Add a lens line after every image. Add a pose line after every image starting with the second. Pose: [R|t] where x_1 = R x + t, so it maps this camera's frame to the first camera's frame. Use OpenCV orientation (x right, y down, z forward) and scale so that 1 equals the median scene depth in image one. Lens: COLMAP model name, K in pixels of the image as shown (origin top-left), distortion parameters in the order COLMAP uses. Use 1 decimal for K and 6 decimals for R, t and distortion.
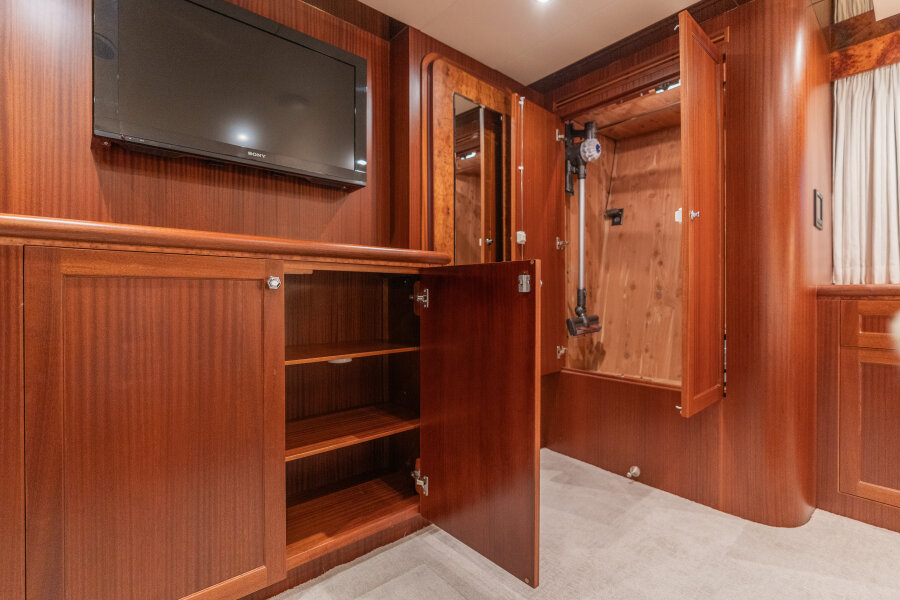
lens RADIAL K [[400.0, 0, 443.2], [0, 400.0, 290.1], [0, 0, 1]] dist [-0.006832, 0.001166]
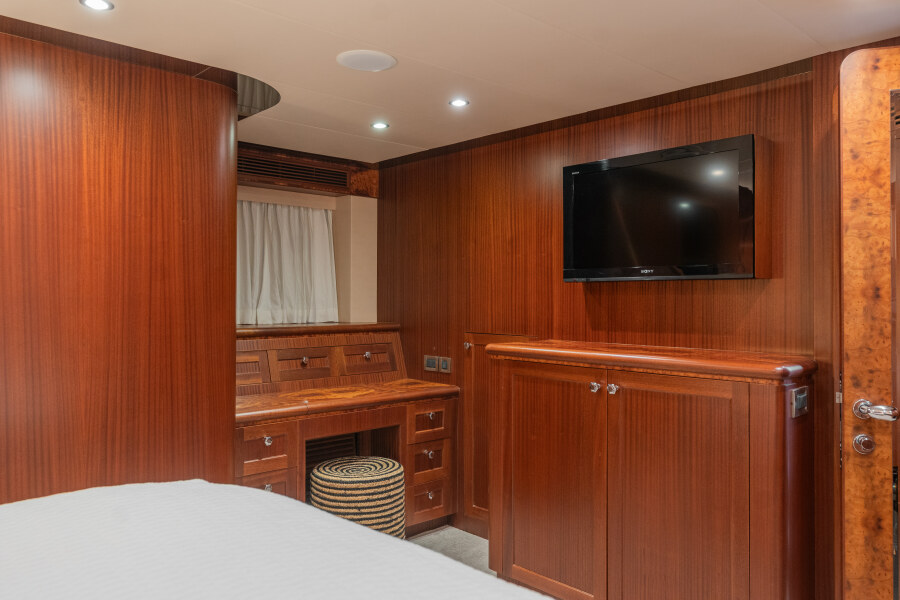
lens RADIAL K [[644.9, 0, 441.1], [0, 644.9, 301.0], [0, 0, 1]] dist [0.010189, 0.004021]
pose [[0.032252, 0.005487, -0.999465, 0.715265], [-0.005997, 0.999968, 0.005297, -0.136838], [0.999462, 0.005823, 0.032284, 0.225914]]
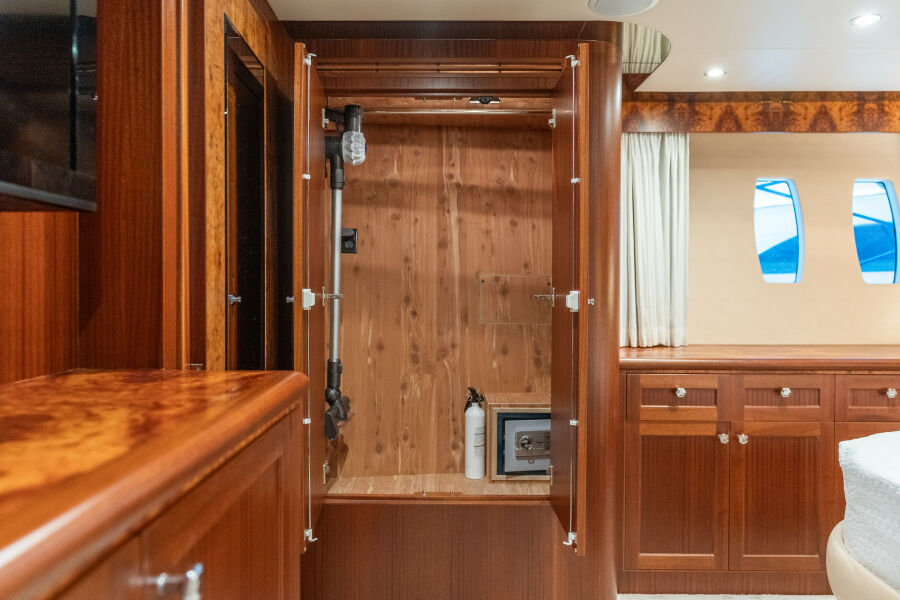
lens RADIAL K [[610.7, 0, 451.2], [0, 610.7, 294.7], [0, 0, 1]] dist [0.003287, -0.000012]
pose [[0.658297, -0.007903, 0.752717, -0.264939], [-0.000920, 0.999936, 0.011303, -0.119992], [-0.752758, -0.008133, 0.658247, 0.220040]]
